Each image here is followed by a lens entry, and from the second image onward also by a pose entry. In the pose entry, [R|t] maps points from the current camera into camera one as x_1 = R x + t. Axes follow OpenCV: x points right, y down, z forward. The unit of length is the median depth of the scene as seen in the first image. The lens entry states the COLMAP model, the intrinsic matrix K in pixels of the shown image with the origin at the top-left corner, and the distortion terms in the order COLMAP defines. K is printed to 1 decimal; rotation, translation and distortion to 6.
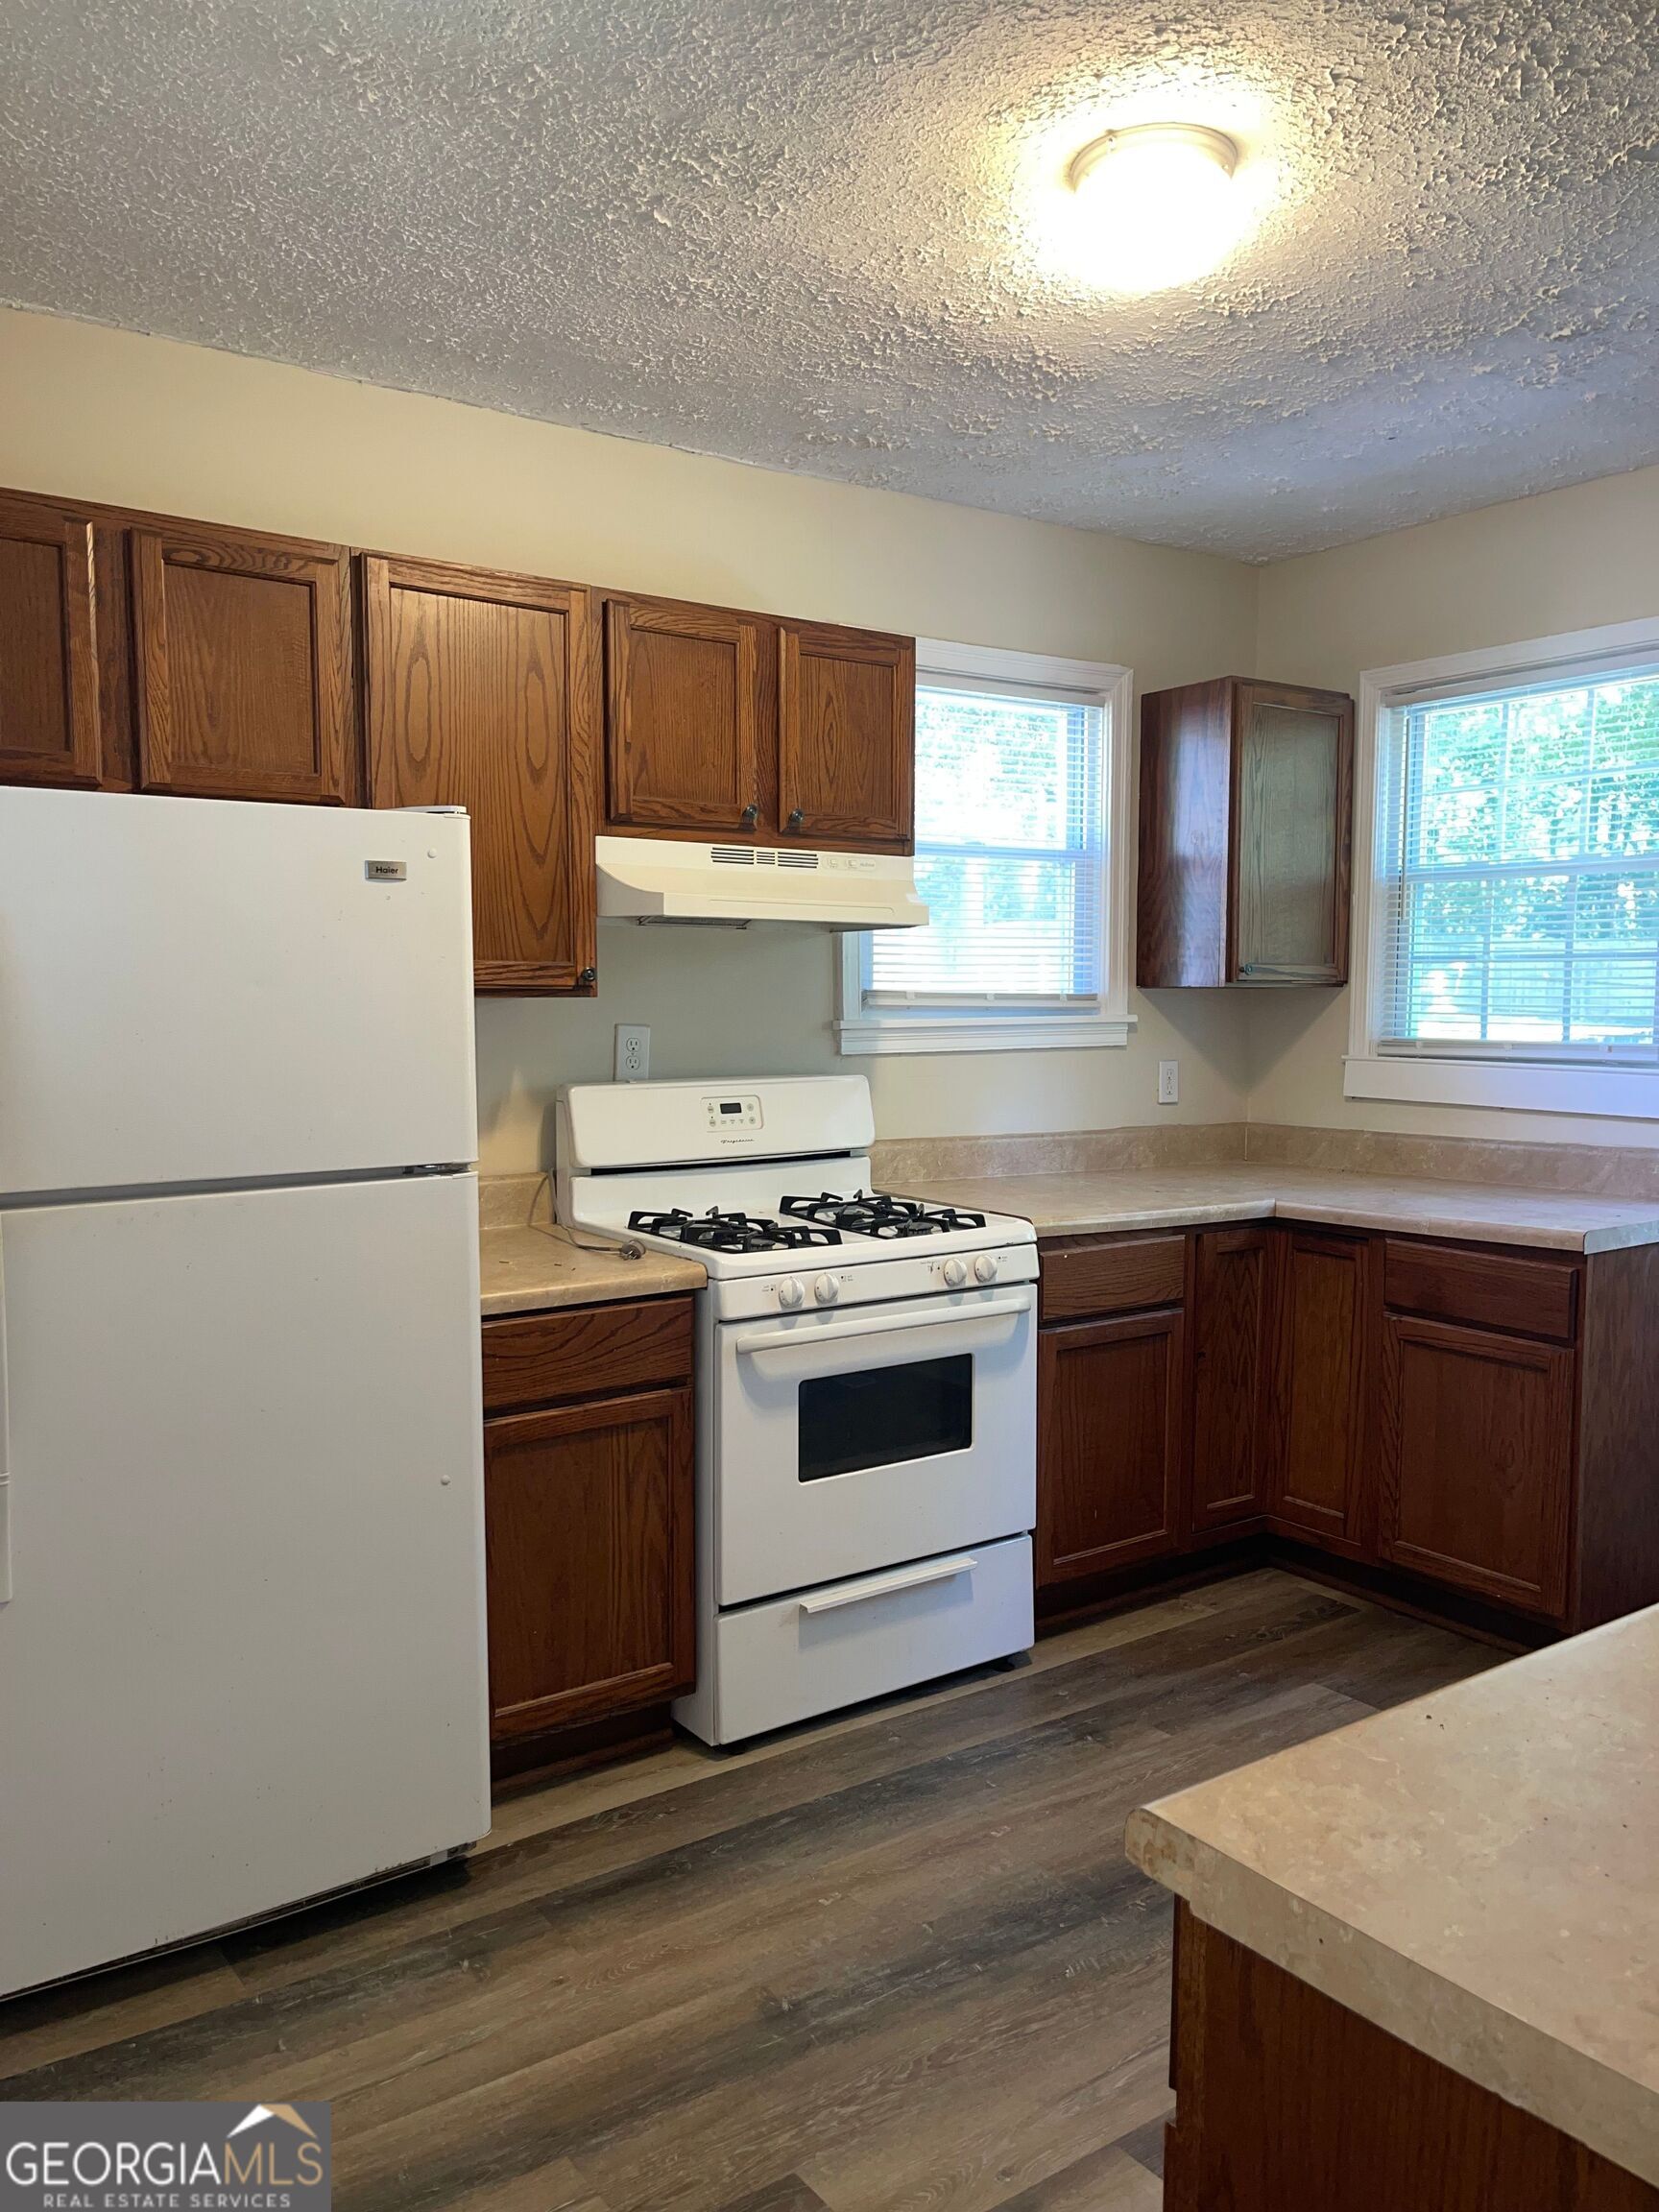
lens RADIAL K [[1663.5, 0, 843.9], [0, 1663.5, 1111.2], [0, 0, 1]] dist [0.040920, -0.029490]
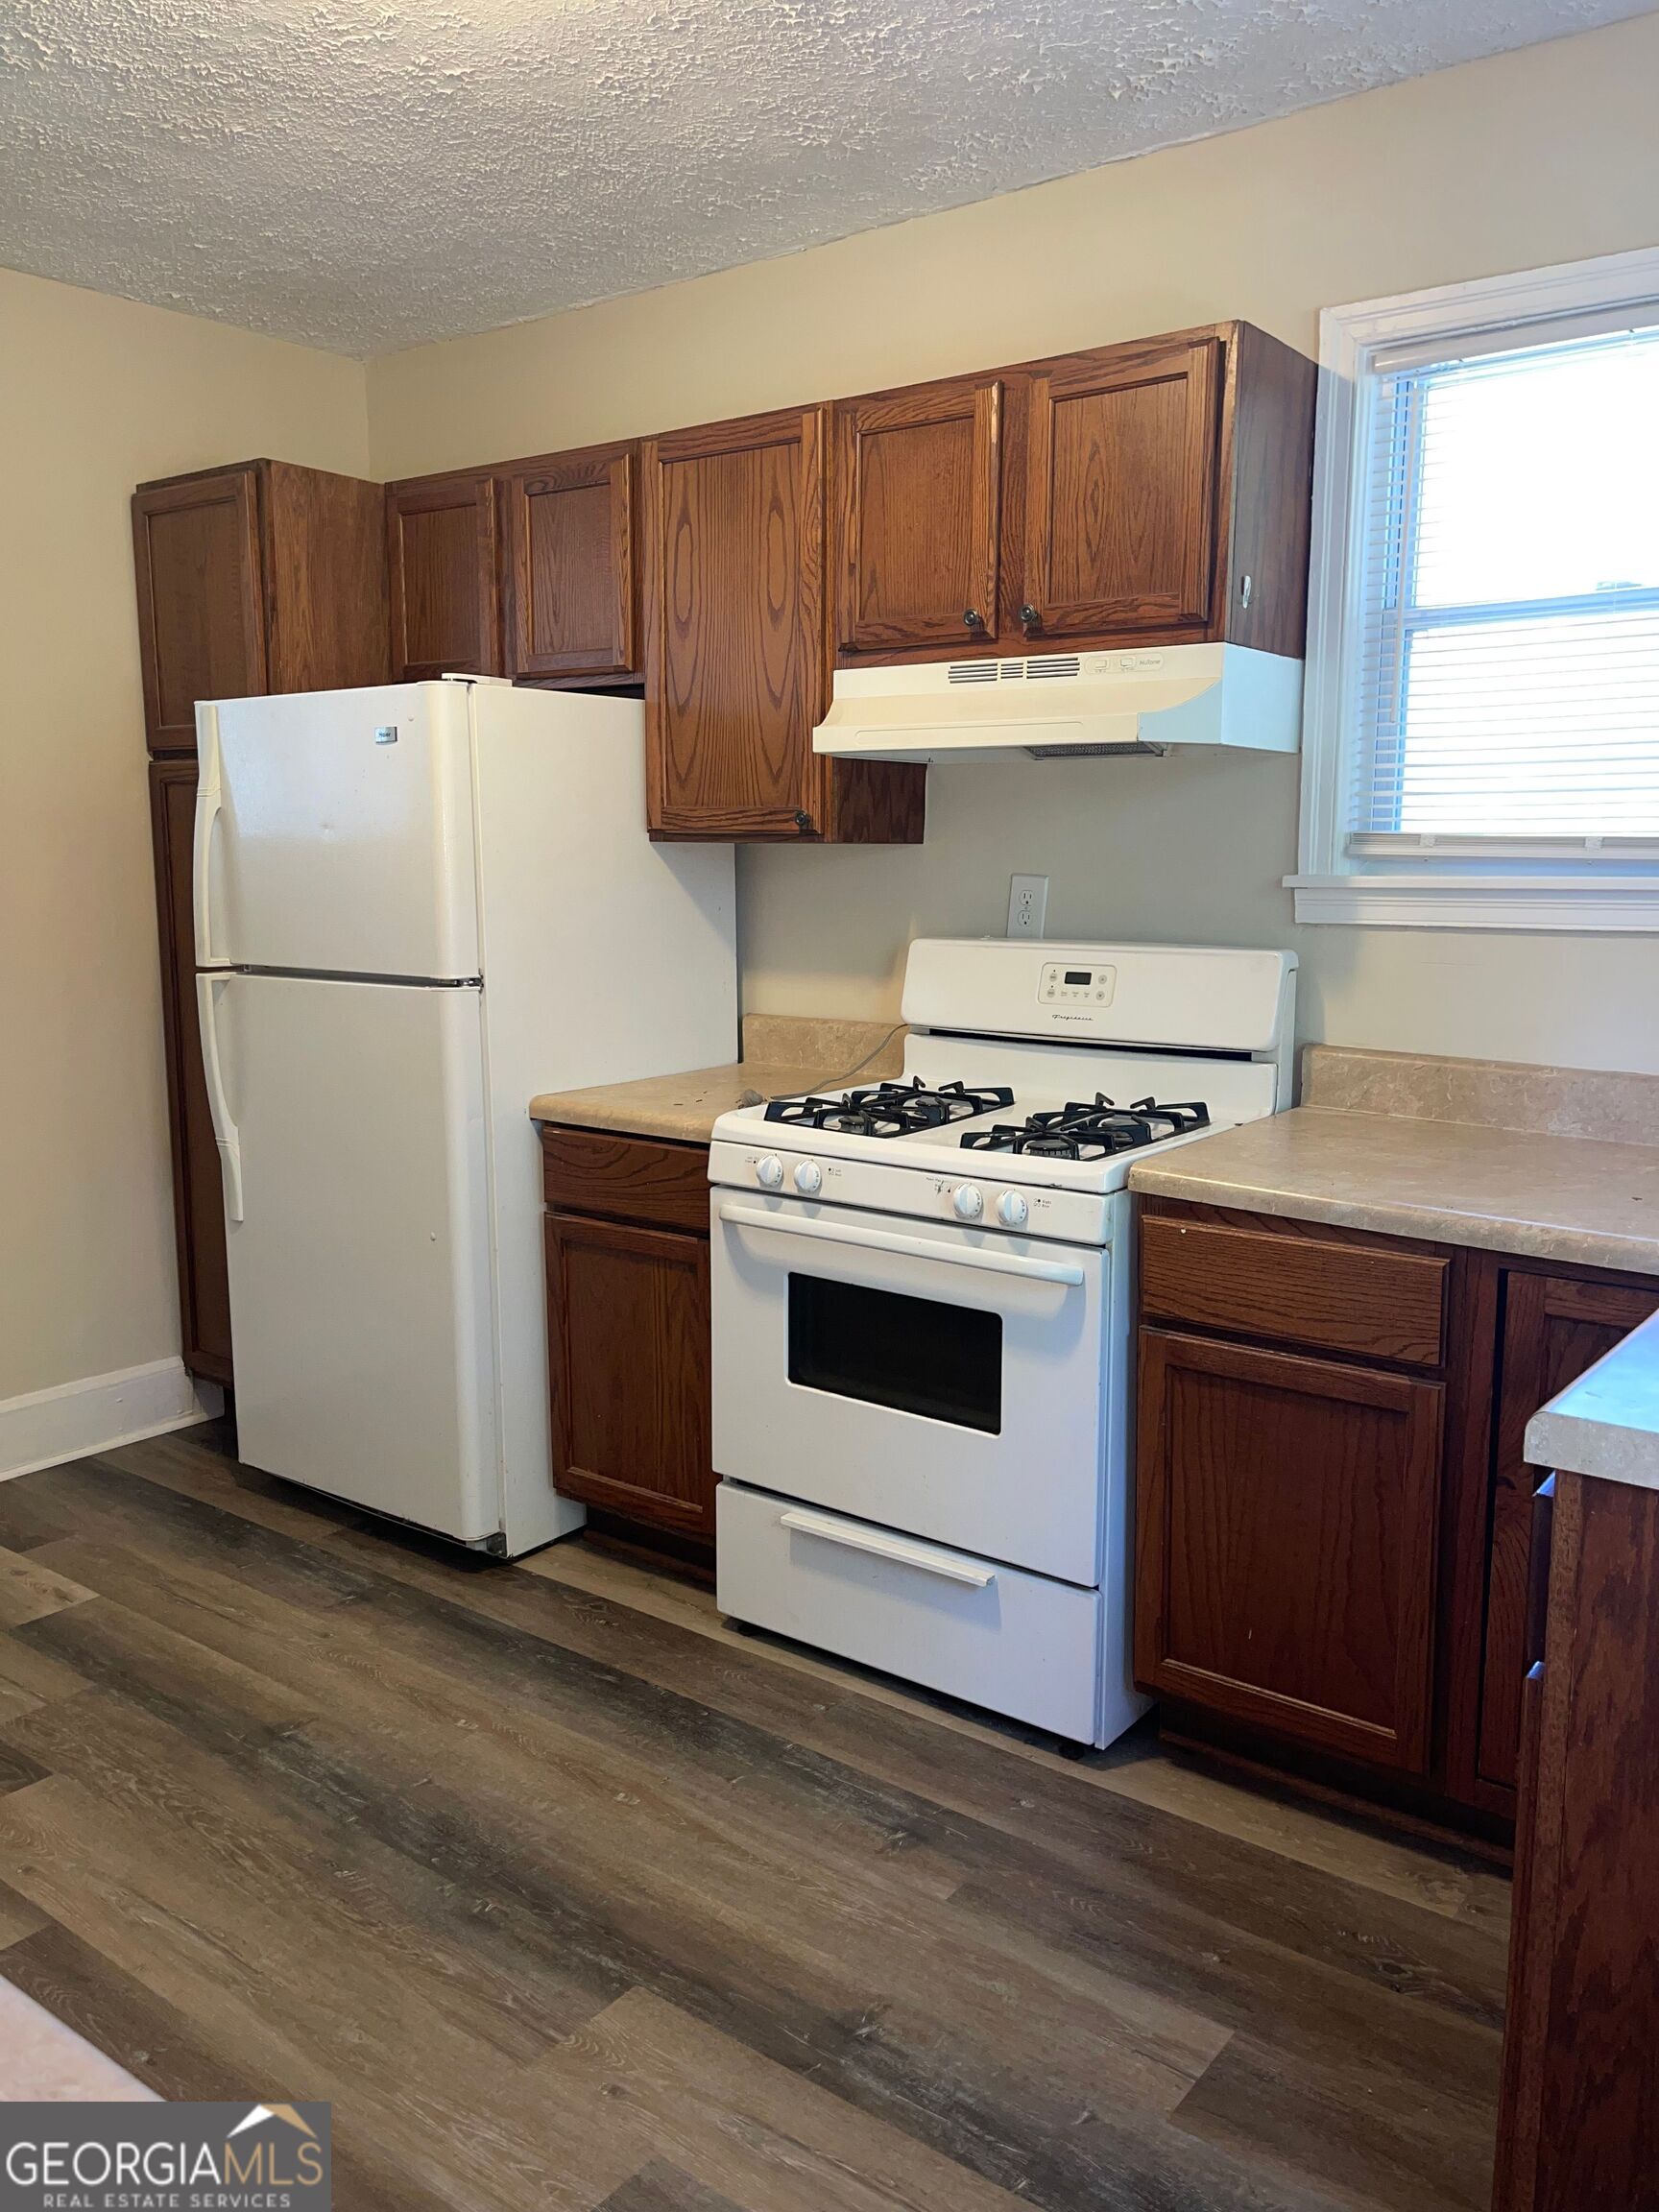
lens RADIAL K [[1663.5, 0, 840.2], [0, 1663.5, 1094.8], [0, 0, 1]] dist [0.040920, -0.029490]
pose [[0.297363, 0.141989, -0.944147, 0.771434], [-0.071587, 0.989412, 0.126250, -0.045281], [0.952077, 0.030047, 0.304379, 0.708902]]
